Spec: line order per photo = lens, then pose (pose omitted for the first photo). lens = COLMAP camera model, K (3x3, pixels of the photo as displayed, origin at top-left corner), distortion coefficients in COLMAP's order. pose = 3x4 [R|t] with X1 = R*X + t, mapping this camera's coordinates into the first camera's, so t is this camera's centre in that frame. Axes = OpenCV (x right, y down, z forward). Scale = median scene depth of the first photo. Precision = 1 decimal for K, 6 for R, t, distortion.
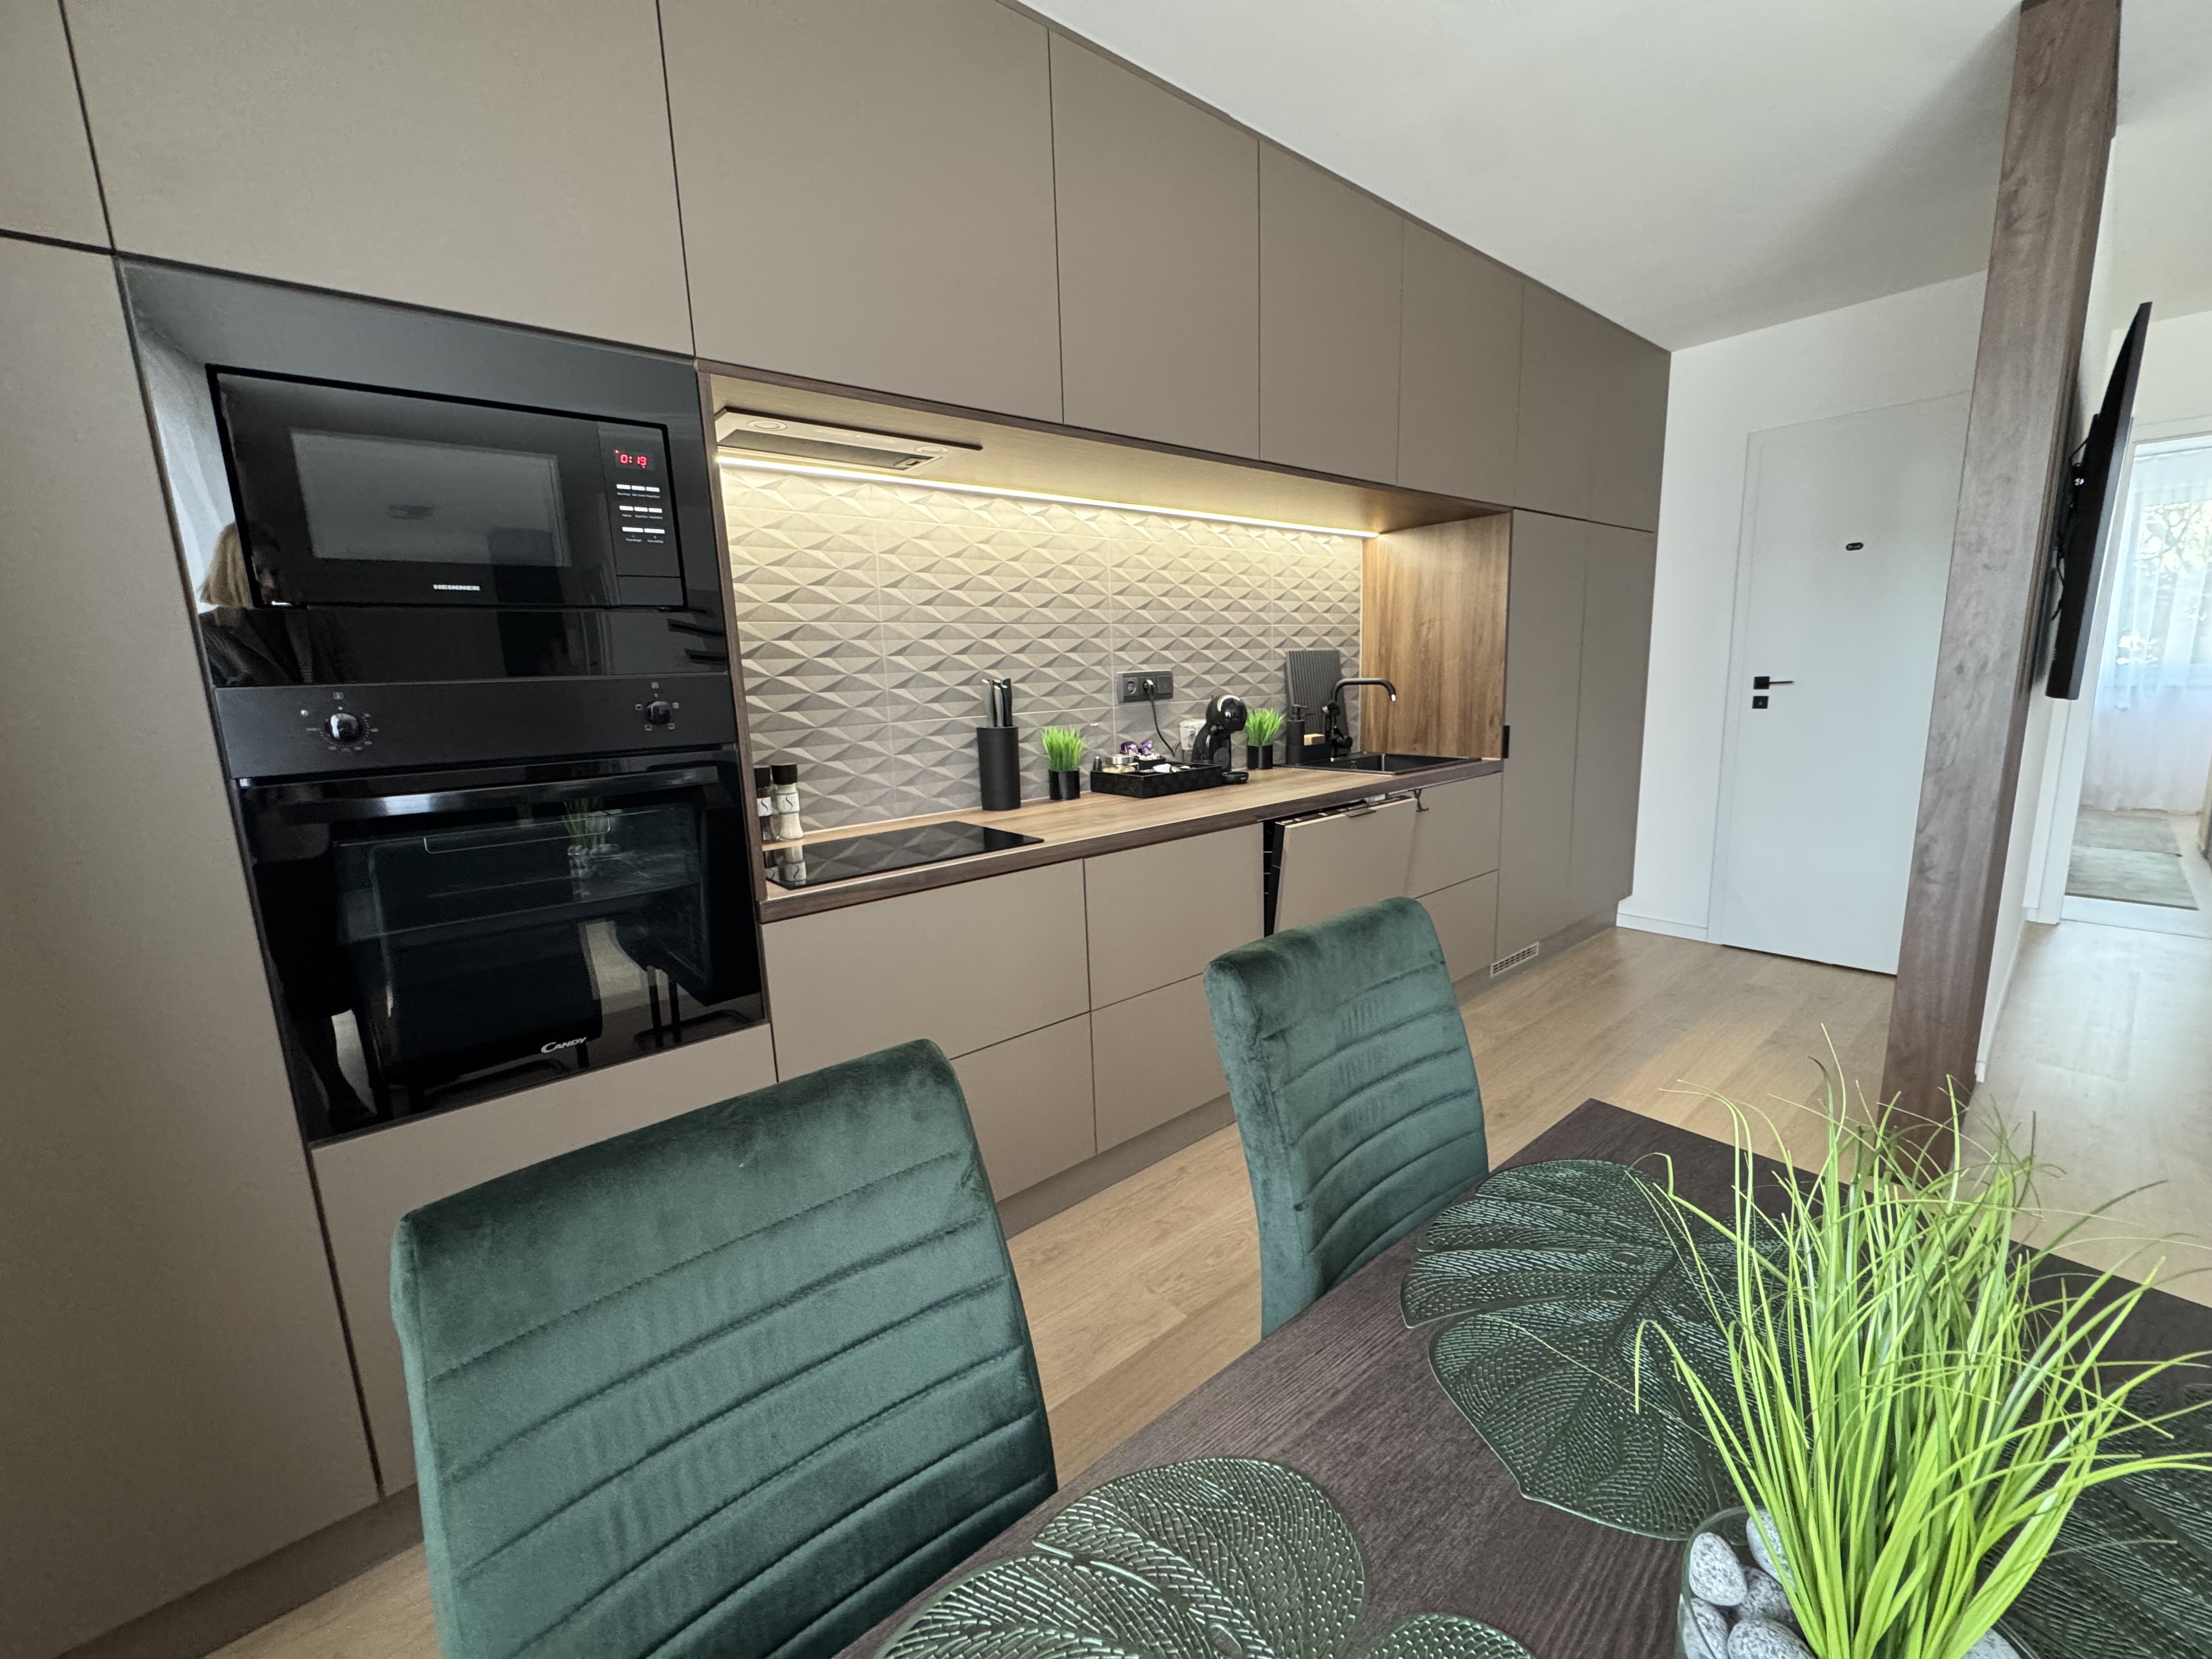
lens RADIAL K [[887.8, 0, 1106.0], [0, 887.8, 829.5], [0, 0, 1]] dist [0.000117, 0.000063]
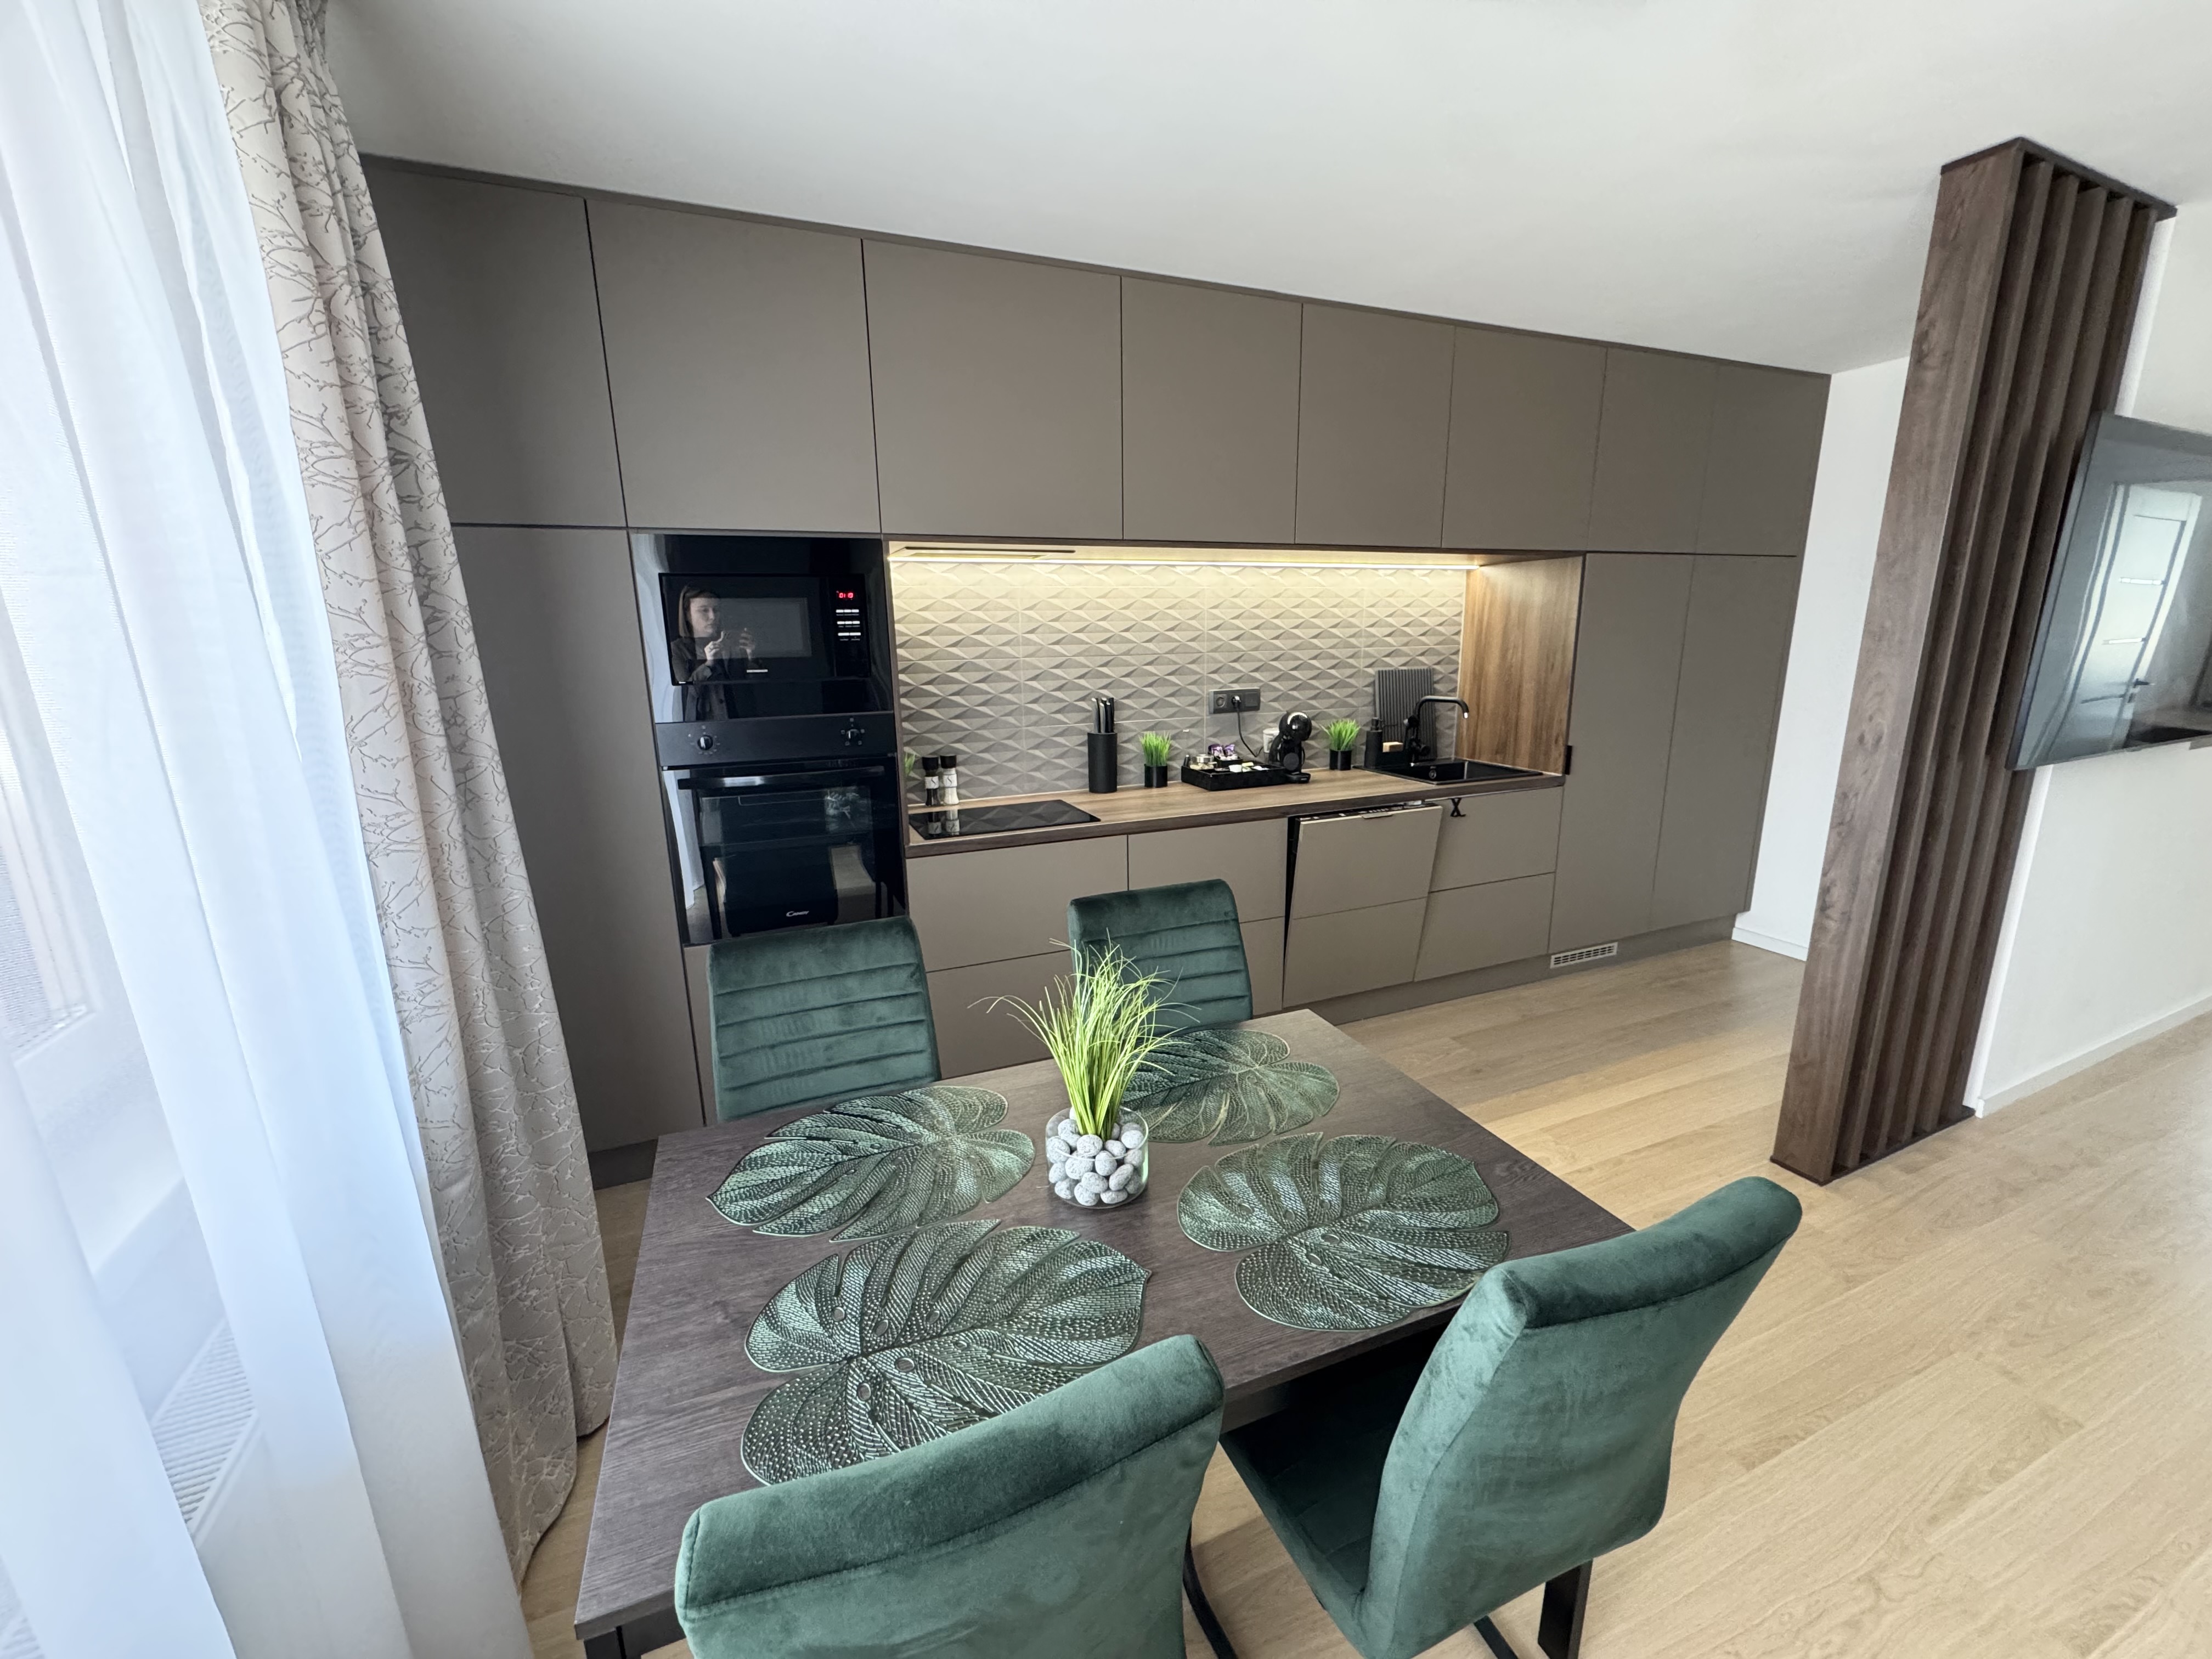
lens RADIAL K [[887.8, 0, 1106.0], [0, 887.8, 829.5], [0, 0, 1]] dist [0.000117, 0.000063]
pose [[0.956103, 0.086419, -0.279998, 0.263981], [-0.071588, 0.995456, 0.062786, -0.049111], [0.284151, -0.039985, 0.957945, -0.302773]]
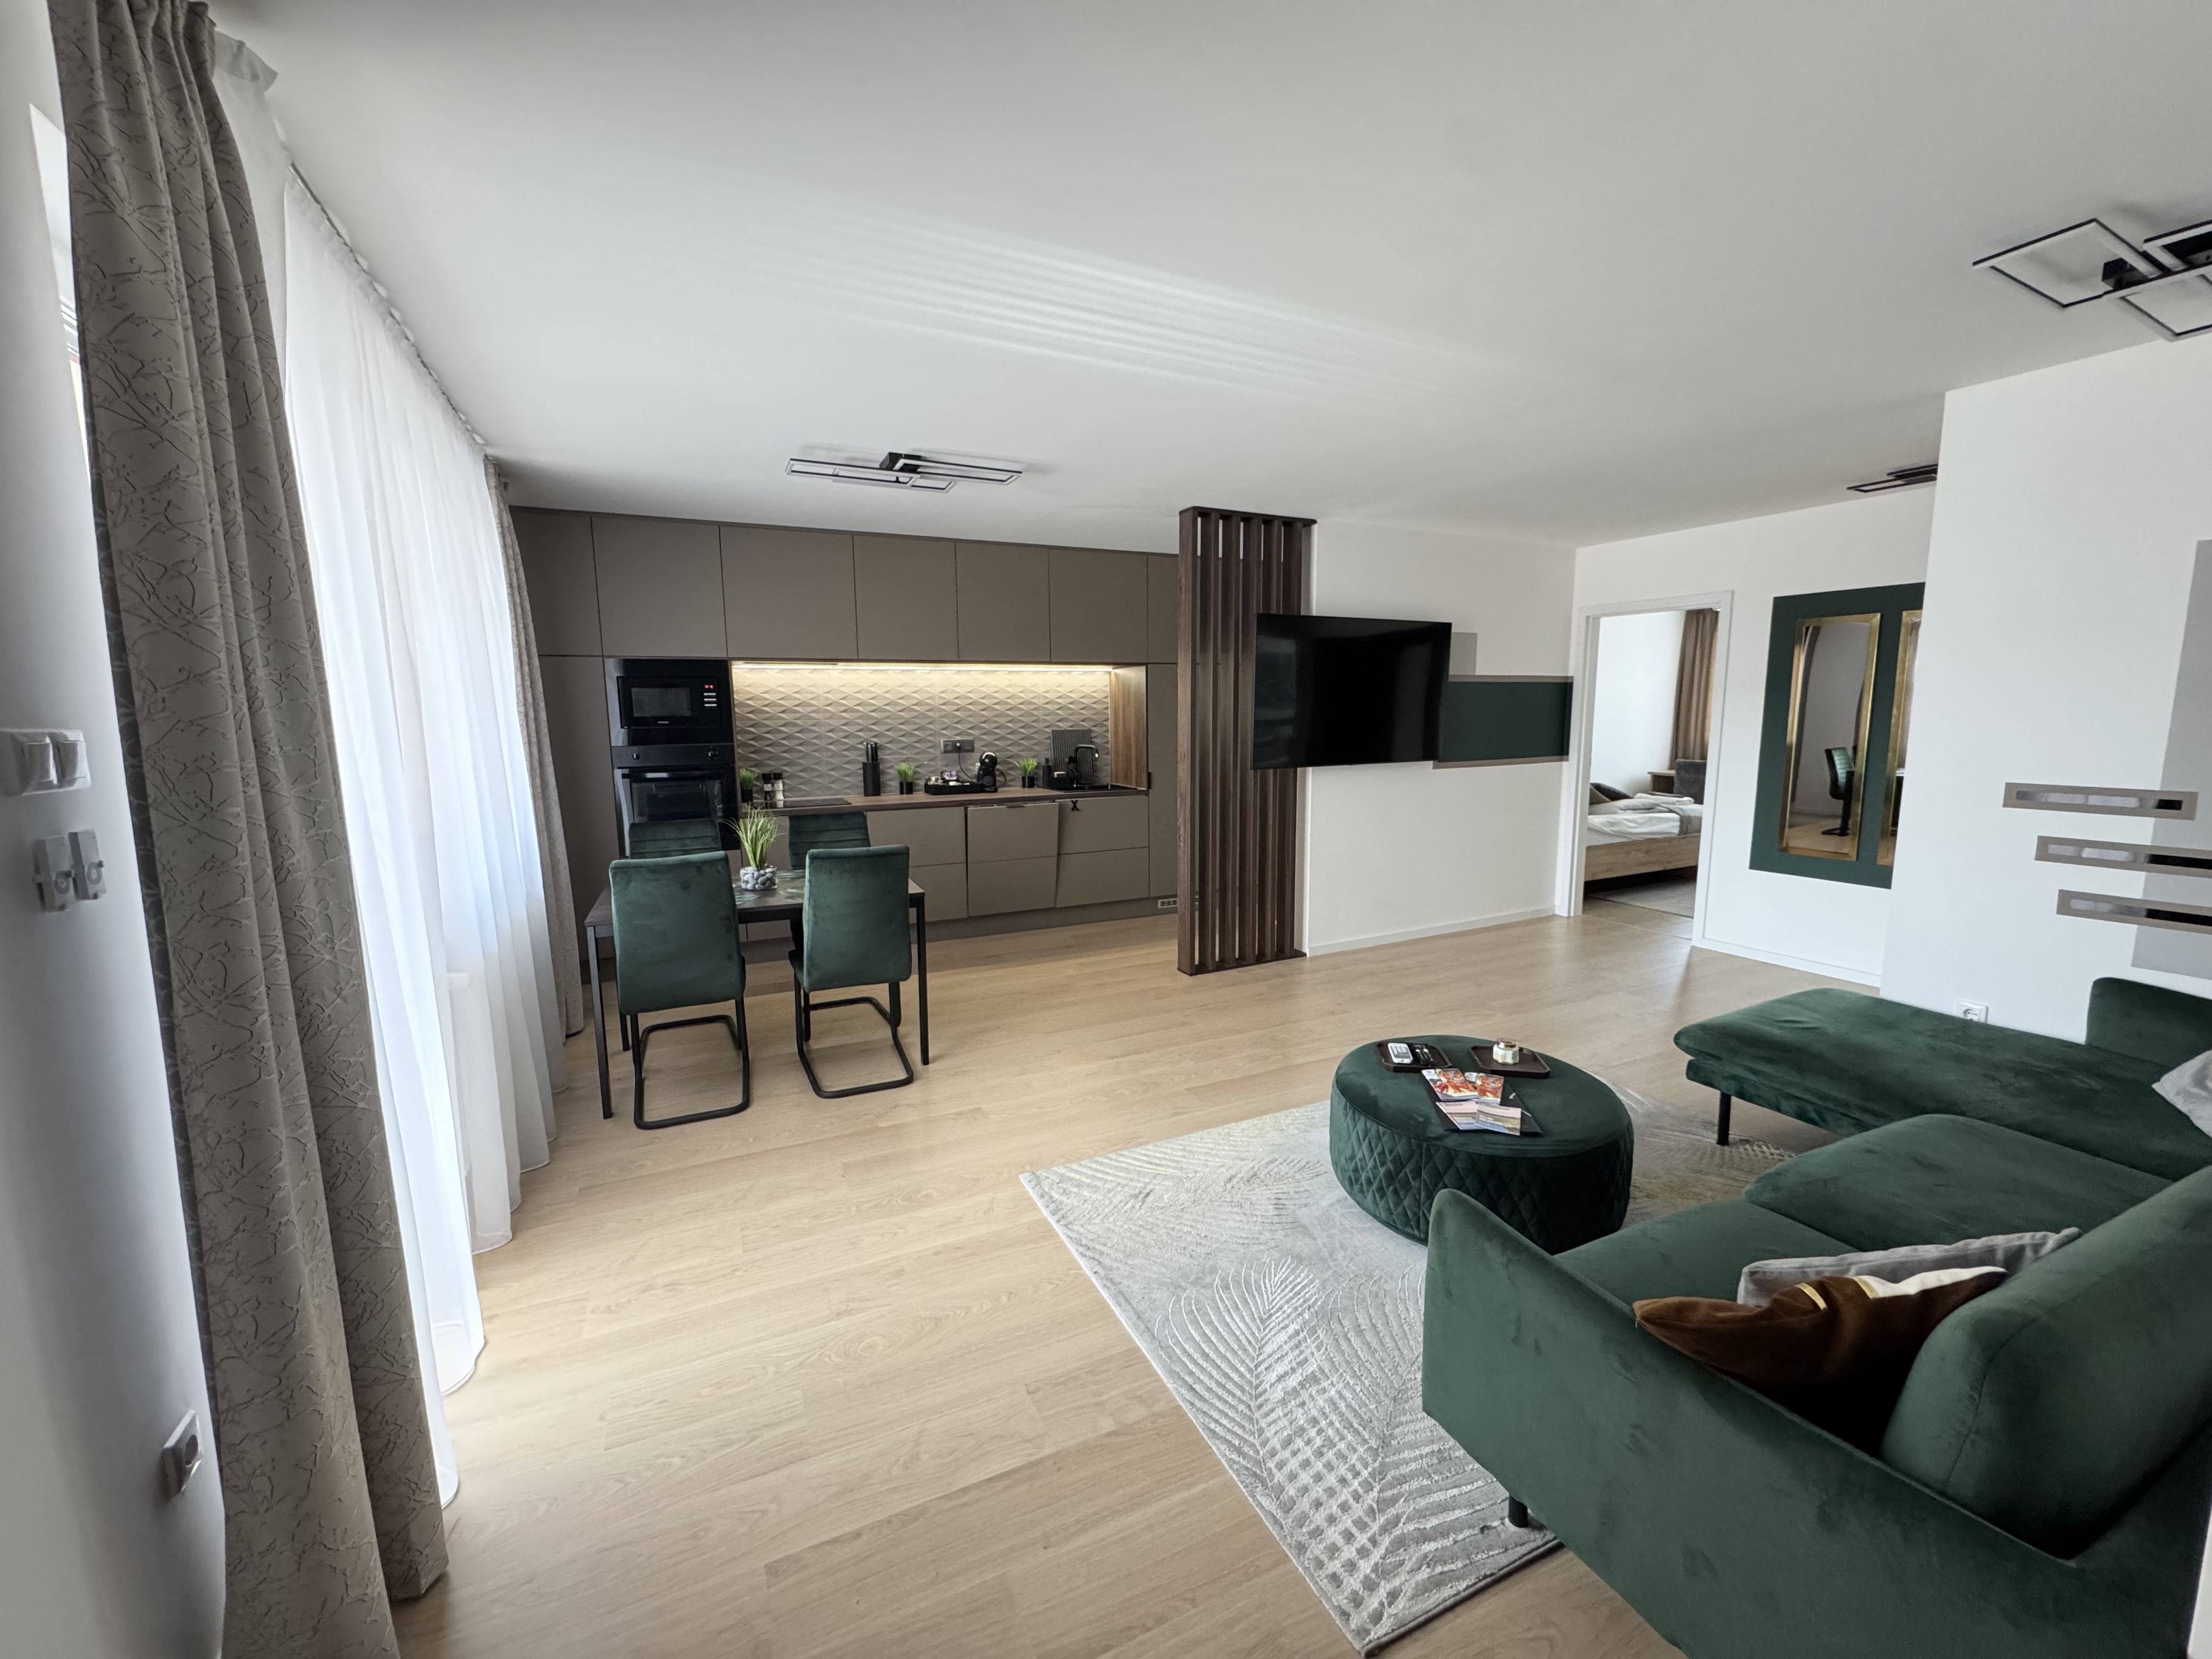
lens RADIAL K [[887.8, 0, 1106.0], [0, 887.8, 829.5], [0, 0, 1]] dist [0.000117, 0.000063]
pose [[0.966311, 0.060268, -0.250222, 1.051297], [-0.069490, 0.997185, -0.028175, 0.087150], [0.247819, 0.044614, 0.967778, -1.113371]]
